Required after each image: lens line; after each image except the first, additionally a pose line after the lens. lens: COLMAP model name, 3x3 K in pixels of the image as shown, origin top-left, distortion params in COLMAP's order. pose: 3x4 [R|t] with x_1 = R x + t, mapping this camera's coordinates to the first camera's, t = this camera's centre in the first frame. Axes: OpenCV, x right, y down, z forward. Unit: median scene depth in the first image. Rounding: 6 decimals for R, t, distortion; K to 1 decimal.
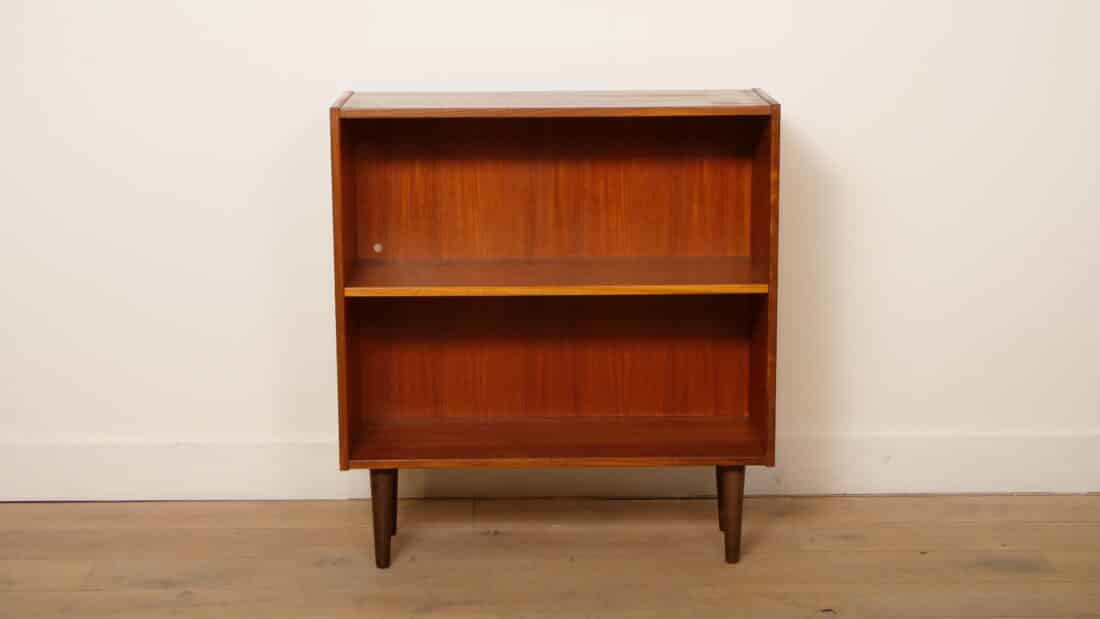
lens RADIAL K [[2074.4, 0, 550.0], [0, 2074.4, 309.5], [0, 0, 1]] dist [0.003183, -0.016956]
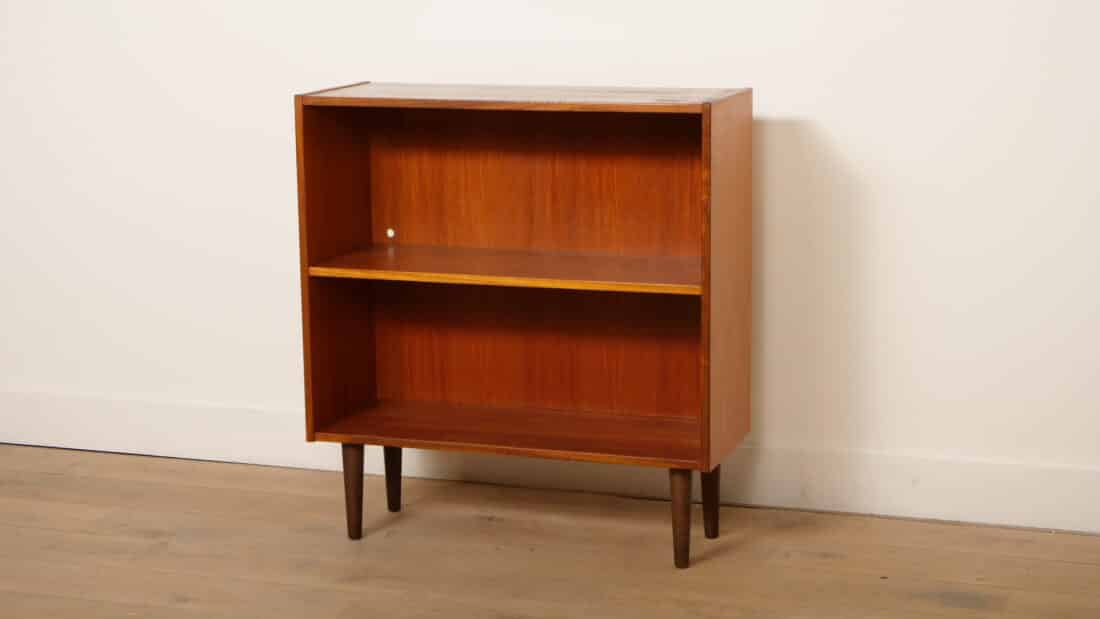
lens RADIAL K [[2074.4, 0, 550.0], [0, 2074.4, 309.5], [0, 0, 1]] dist [0.003183, -0.016956]
pose [[0.944140, 0.058054, -0.324392, 0.333091], [-0.060017, 0.998189, 0.003959, -0.000437], [0.324035, 0.015731, 0.945914, 0.045072]]
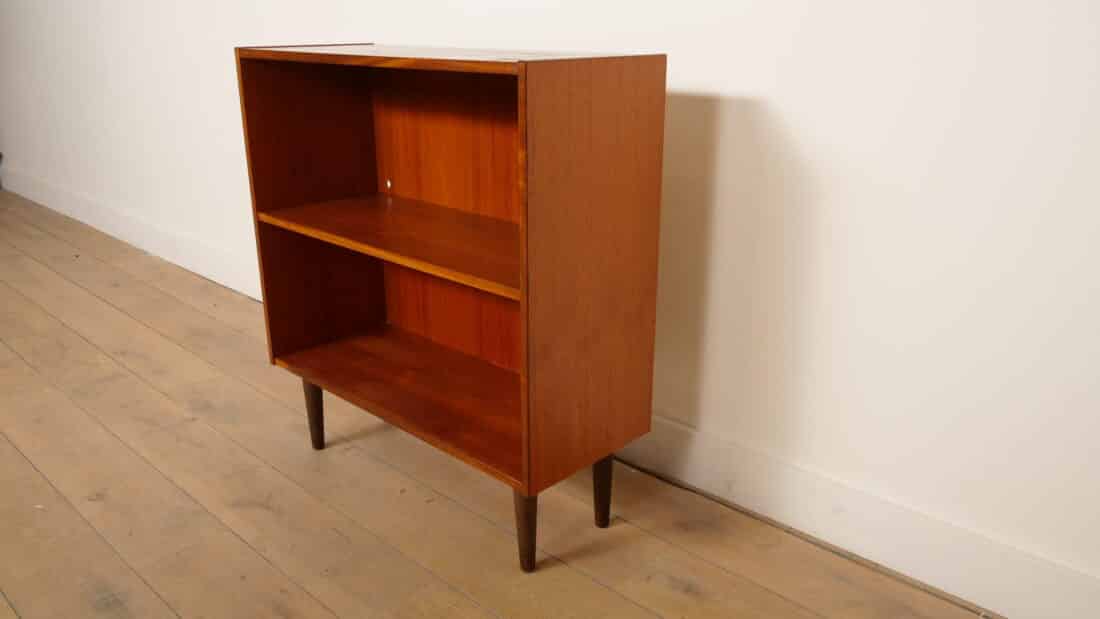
lens RADIAL K [[860.1, 0, 550.0], [0, 860.1, 309.5], [0, 0, 1]] dist [-0.032961, -0.001068]
pose [[0.721670, 0.232147, -0.652150, 0.312881], [-0.142465, 0.971732, 0.188257, -0.065141], [0.677419, -0.042951, 0.734343, 0.709991]]
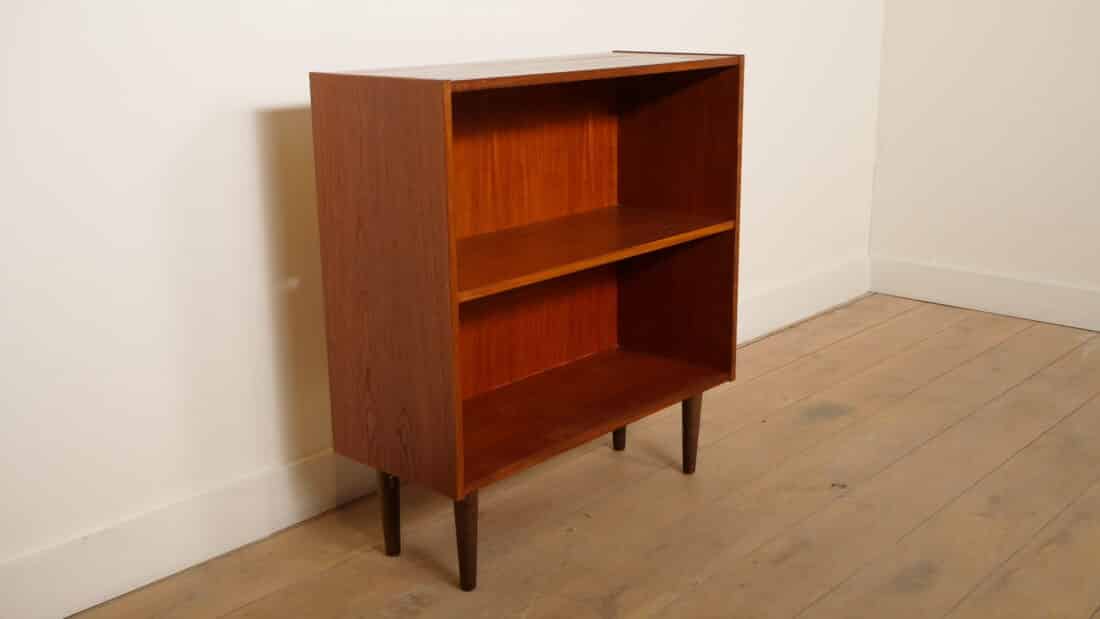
lens RADIAL K [[1195.3, 0, 550.0], [0, 1195.3, 309.5], [0, 0, 1]] dist [0.001474, 0.000236]
pose [[0.676653, -0.192434, 0.710711, -0.397426], [0.152981, 0.980923, 0.119947, -0.053234], [-0.720234, 0.027563, 0.693183, 0.586707]]
